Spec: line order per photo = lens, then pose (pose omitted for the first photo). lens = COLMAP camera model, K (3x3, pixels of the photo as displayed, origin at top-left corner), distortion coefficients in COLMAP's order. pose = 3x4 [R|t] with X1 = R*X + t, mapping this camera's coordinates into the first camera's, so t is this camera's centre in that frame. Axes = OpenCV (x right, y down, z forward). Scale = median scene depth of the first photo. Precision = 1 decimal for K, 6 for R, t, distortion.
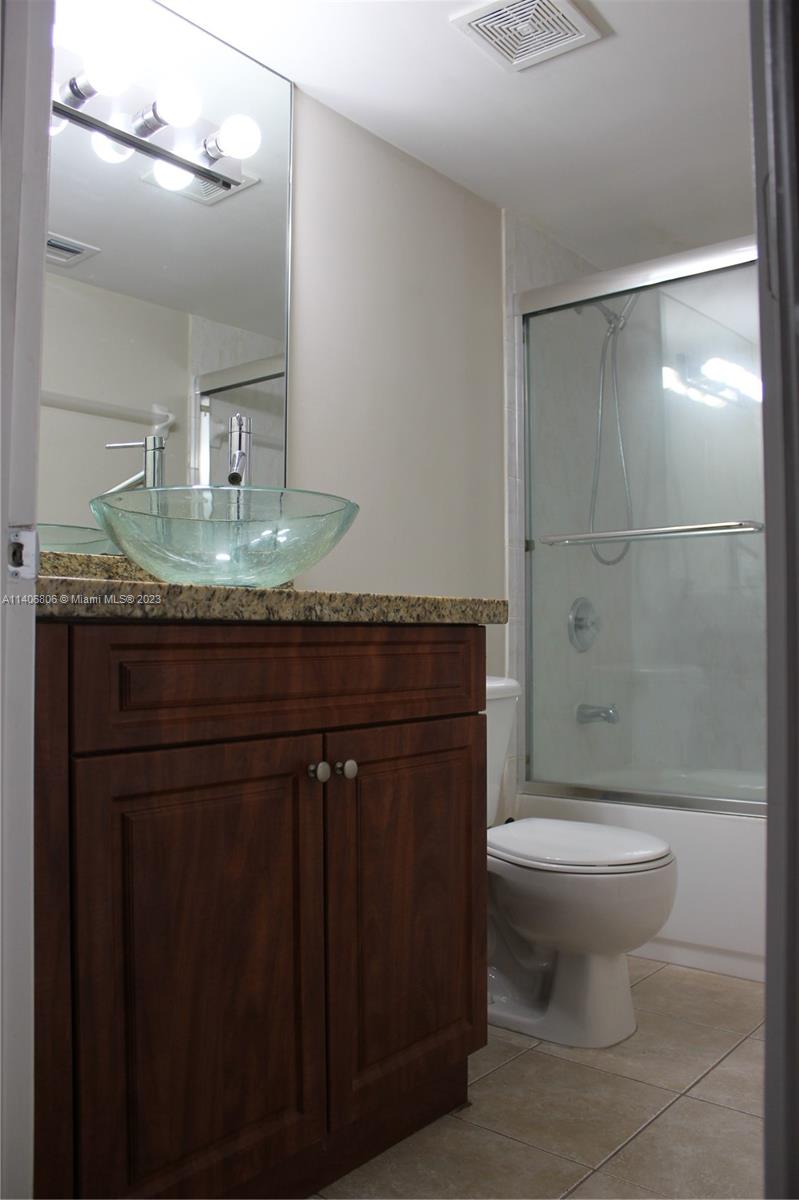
lens RADIAL K [[982.2, 0, 399.5], [0, 982.2, 600.0], [0, 0, 1]] dist [-0.152491, 0.110825]
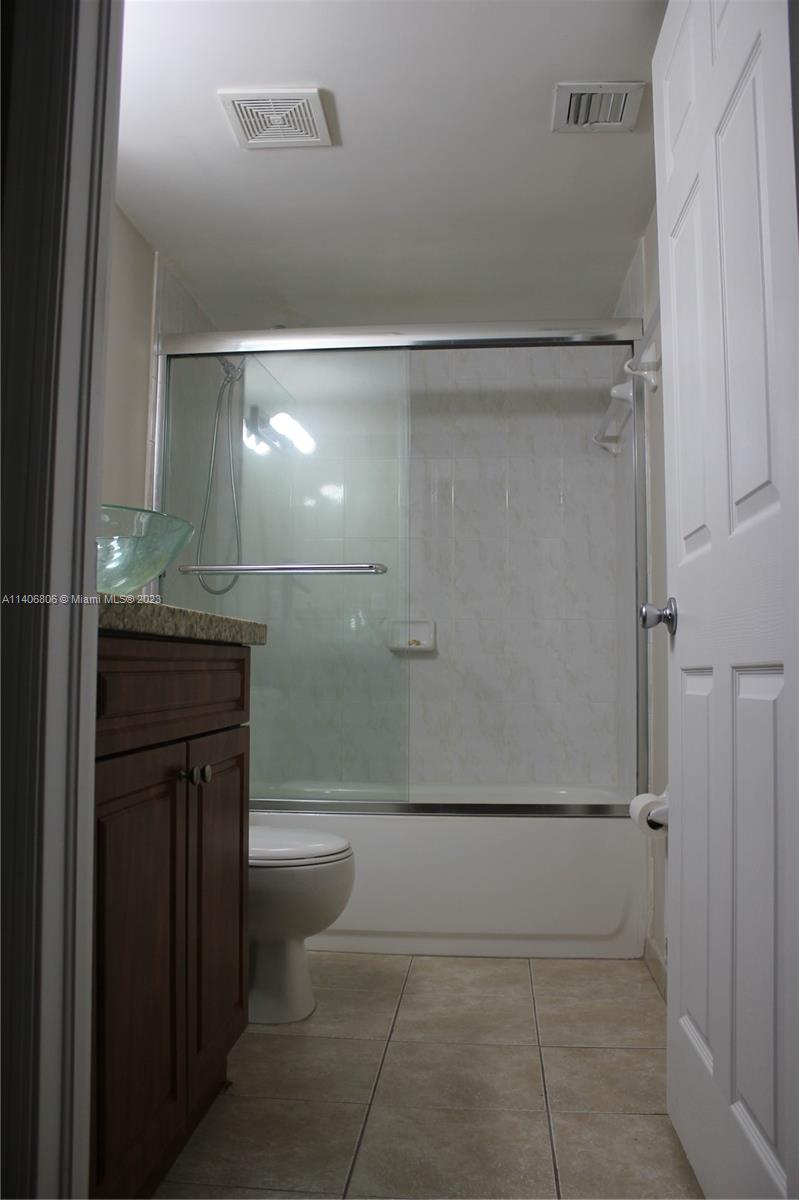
lens RADIAL K [[982.2, 0, 399.5], [0, 982.2, 600.0], [0, 0, 1]] dist [-0.152491, 0.110825]
pose [[0.827310, 0.047558, 0.559729, -0.356615], [-0.030809, 0.998751, -0.039323, 0.010561], [-0.560900, 0.015288, 0.827742, -0.020631]]
